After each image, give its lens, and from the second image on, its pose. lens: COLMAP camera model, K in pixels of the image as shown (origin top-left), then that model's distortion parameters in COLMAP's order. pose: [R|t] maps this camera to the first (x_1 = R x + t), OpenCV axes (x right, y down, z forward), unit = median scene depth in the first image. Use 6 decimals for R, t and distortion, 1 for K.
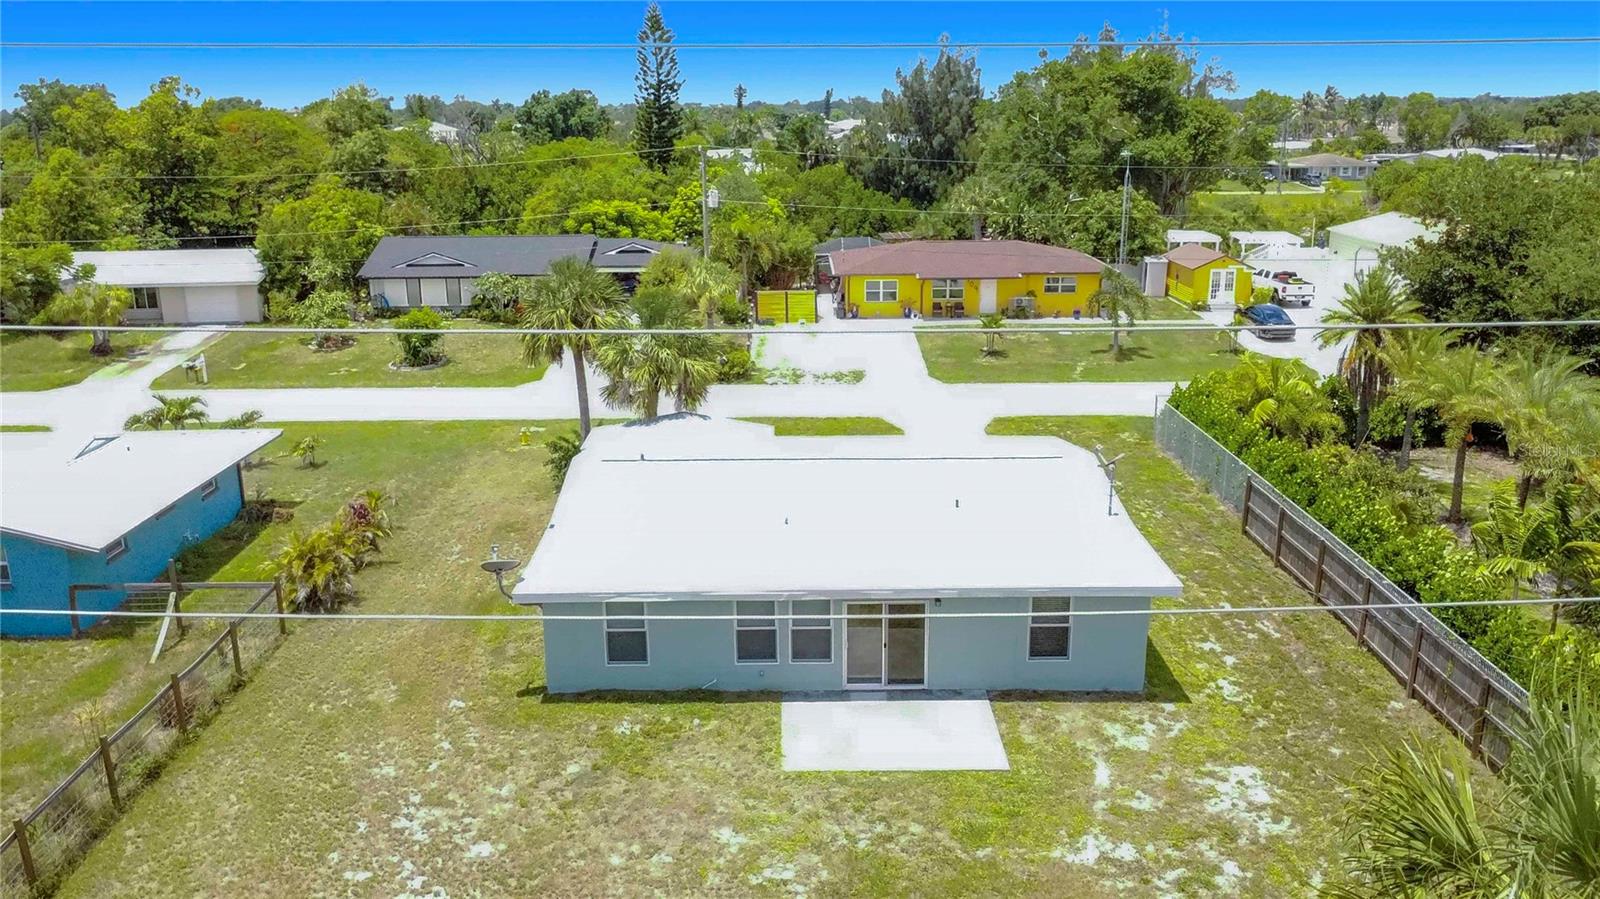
lens RADIAL K [[1198.5, 0, 799.7], [0, 1198.5, 420.2], [0, 0, 1]] dist [-0.011387, -0.007448]
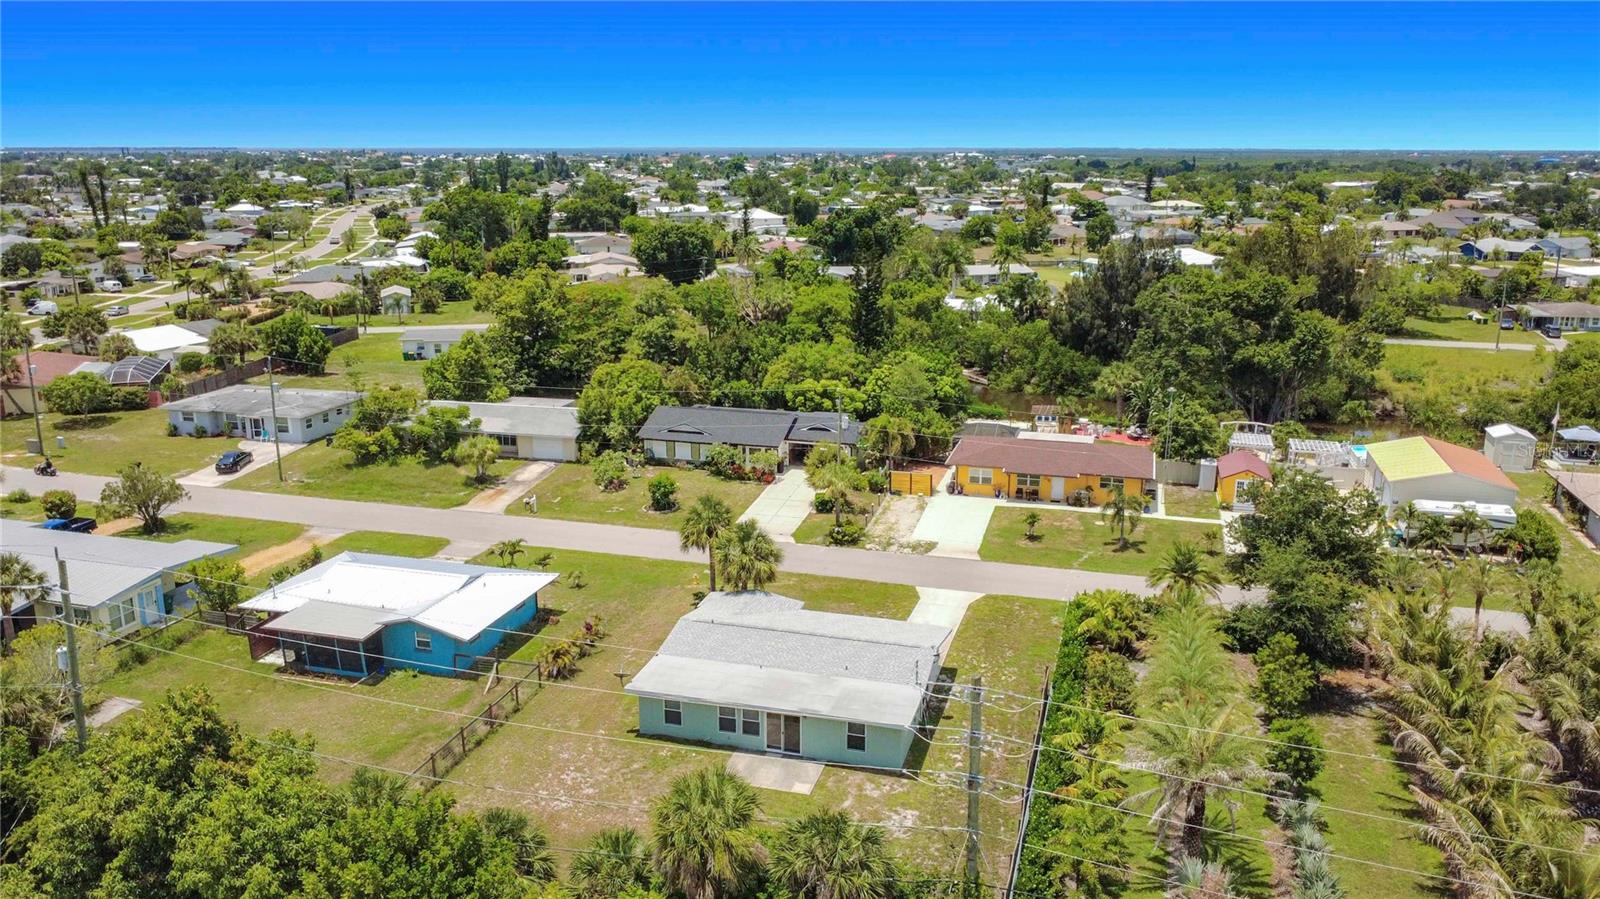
lens RADIAL K [[1206.8, 0, 799.9], [0, 1206.8, 443.5], [0, 0, 1]] dist [-0.013590, -0.005515]
pose [[0.960052, 0.078348, -0.268629, 0.439817], [-0.082347, 0.996597, -0.003635, -0.225461], [0.267430, 0.025610, 0.963237, -0.761259]]
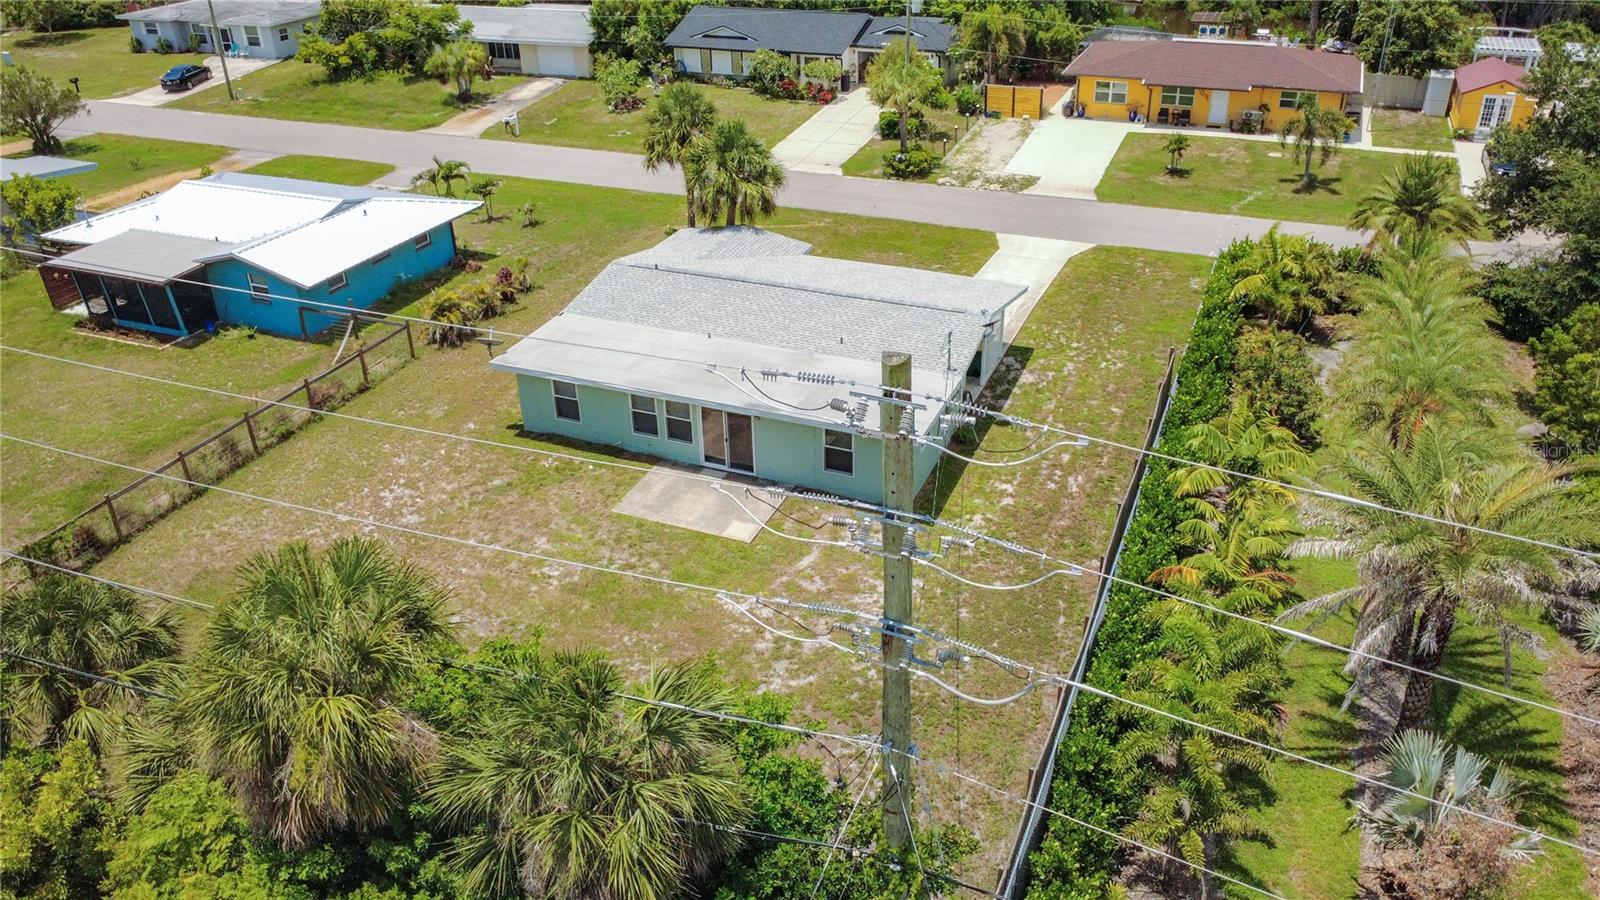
lens RADIAL K [[1203.5, 0, 798.7], [0, 1203.5, 393.2], [0, 0, 1]] dist [-0.010628, -0.005818]
pose [[0.918271, 0.168049, -0.358522, 0.427188], [-0.088338, 0.969594, 0.228218, -0.126007], [0.385973, -0.177895, 0.905195, -0.140913]]
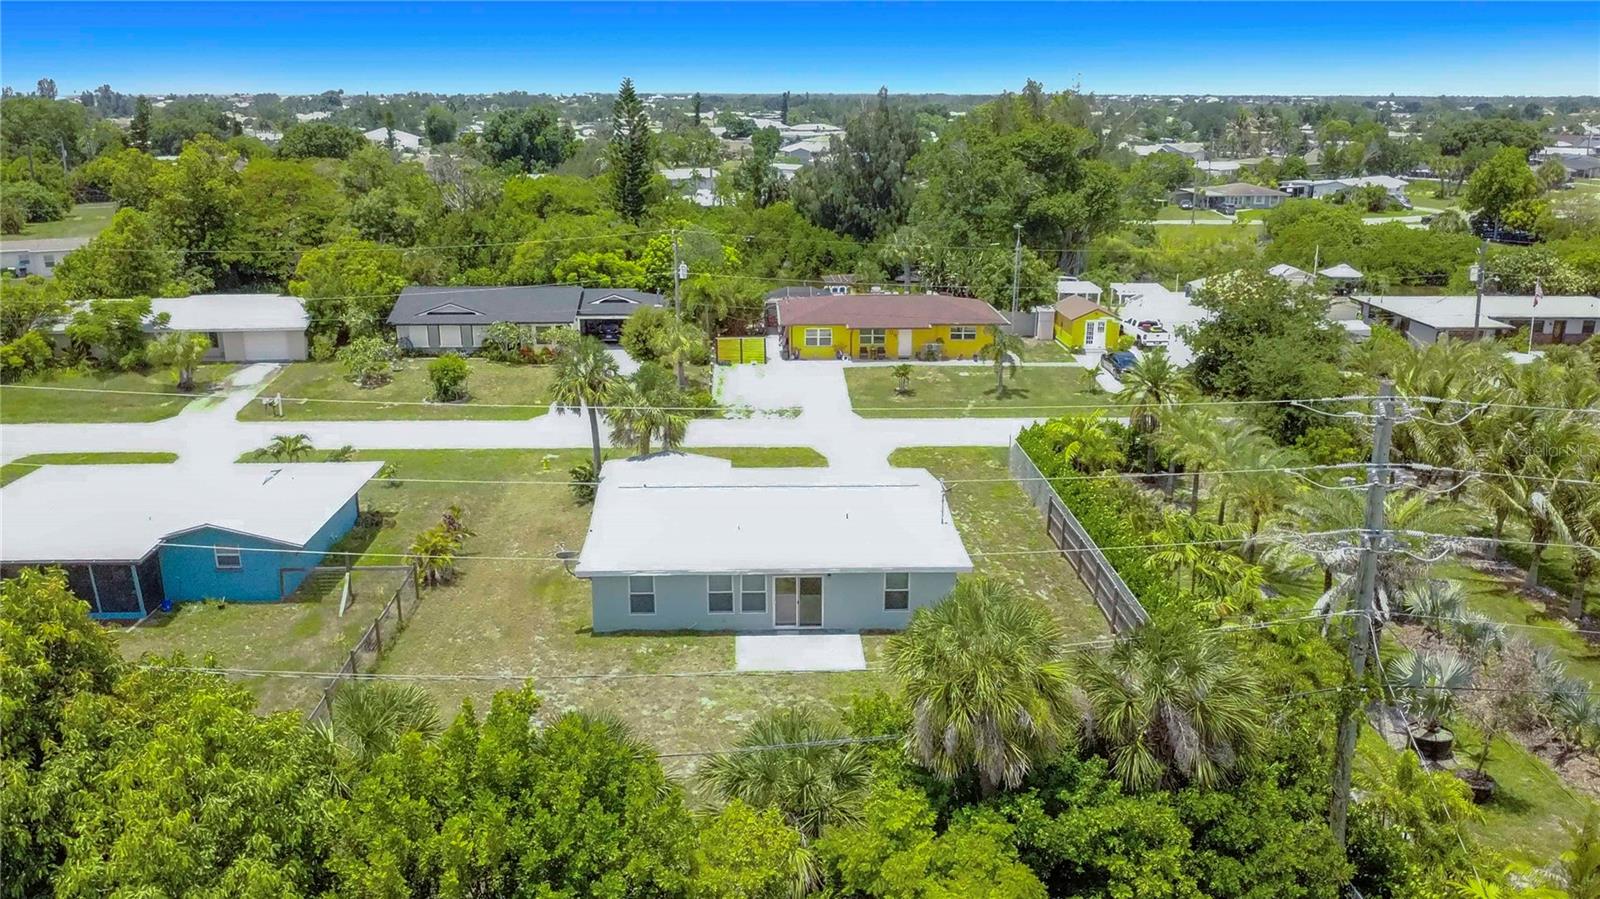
lens RADIAL K [[1223.0, 0, 800.0], [0, 1223.0, 449.5], [0, 0, 1]] dist [-0.012363, -0.005676]
pose [[0.999366, 0.001934, 0.035537, 0.008887], [-0.002858, 0.999659, 0.025975, -0.046145], [-0.035474, -0.026060, 0.999031, -0.467641]]
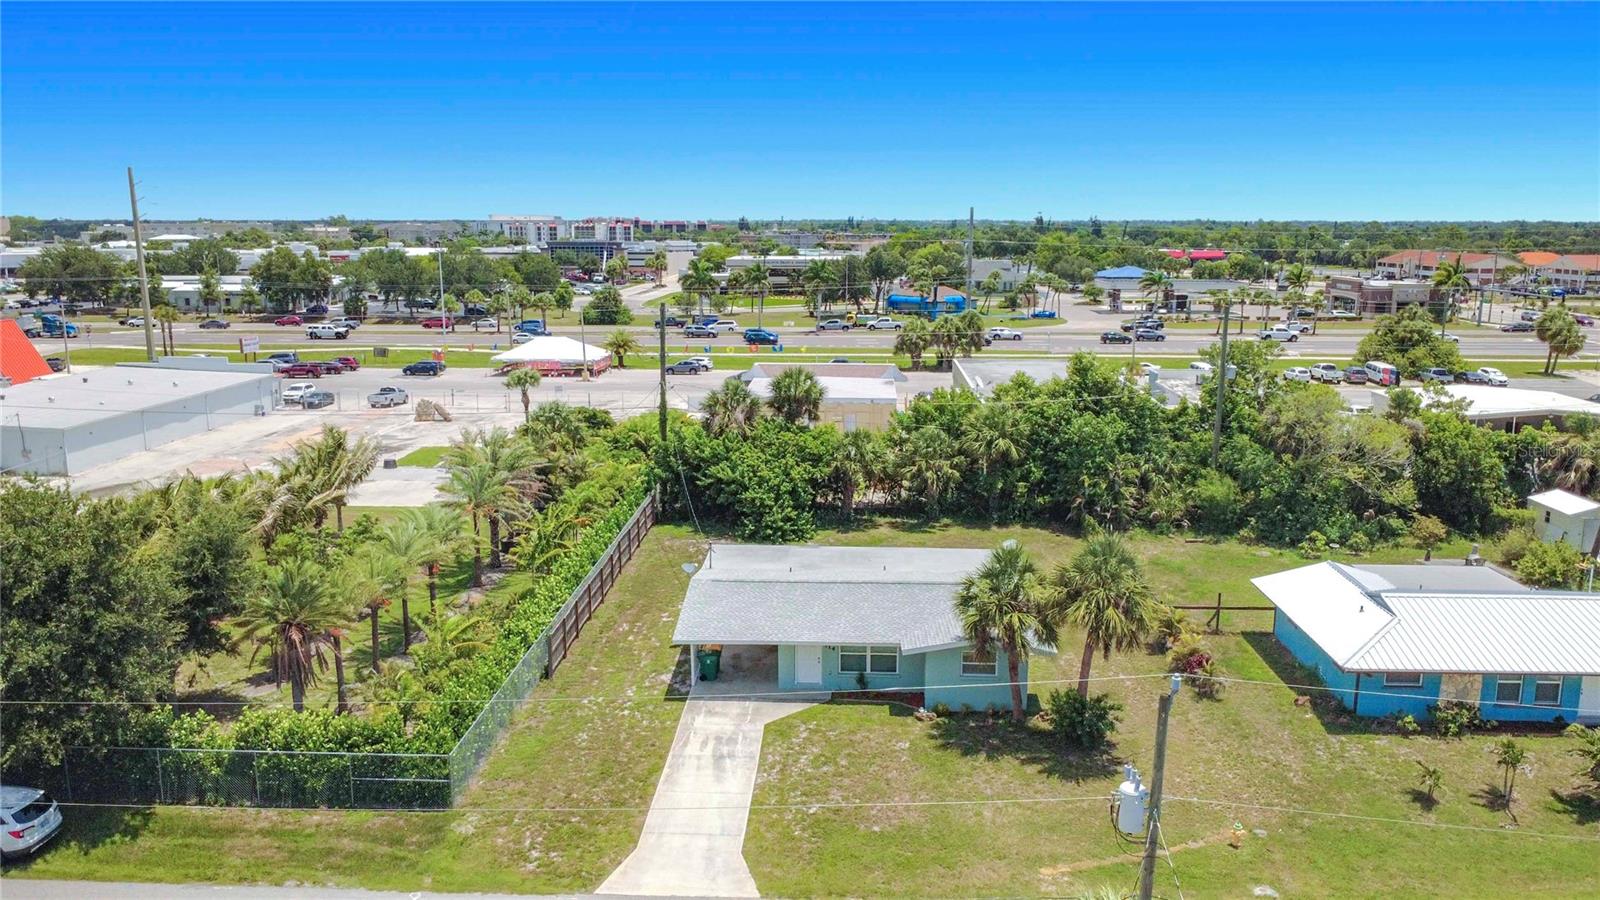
lens RADIAL K [[1155.2, 0, 800.0], [0, 1155.2, 450.0], [0, 0, 1]] dist [-0.003053, -0.005136]
pose [[-0.998818, -0.003772, 0.048455, 0.022473], [0.017627, 0.900992, 0.433478, -0.660616], [-0.045293, 0.433820, -0.899860, 1.923429]]
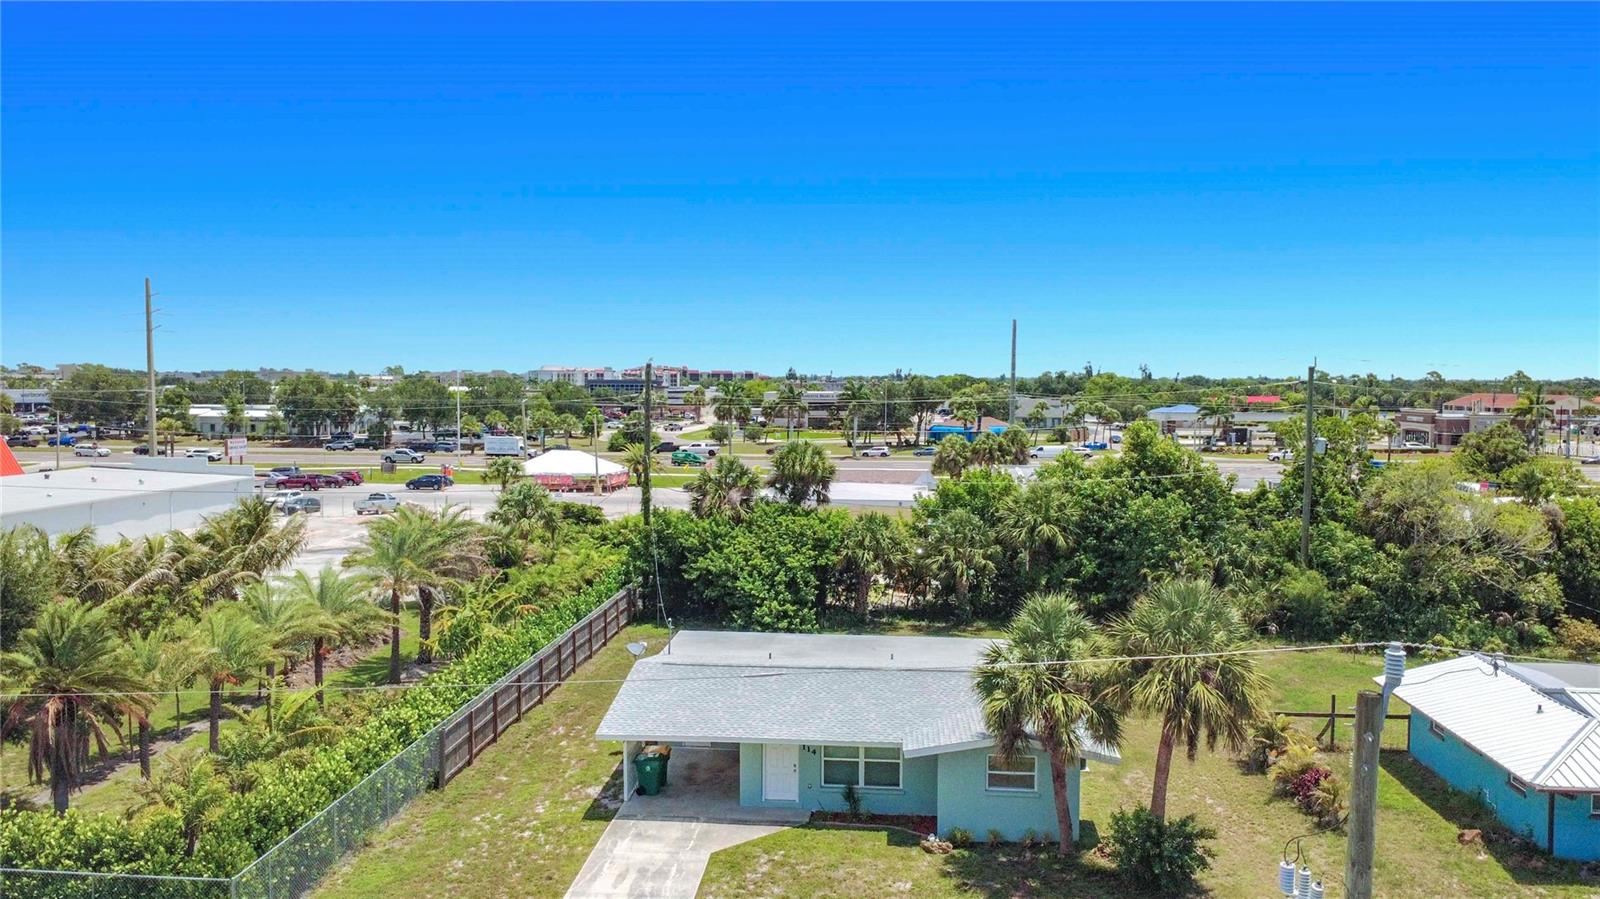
lens RADIAL K [[1167.7, 0, 801.2], [0, 1167.7, 429.4], [0, 0, 1]] dist [-0.005138, 0.002750]
pose [[-0.996061, -0.002492, 0.088637, -0.023377], [0.023790, 0.955448, 0.294201, -0.456904], [-0.085421, 0.295150, -0.951625, 1.714985]]
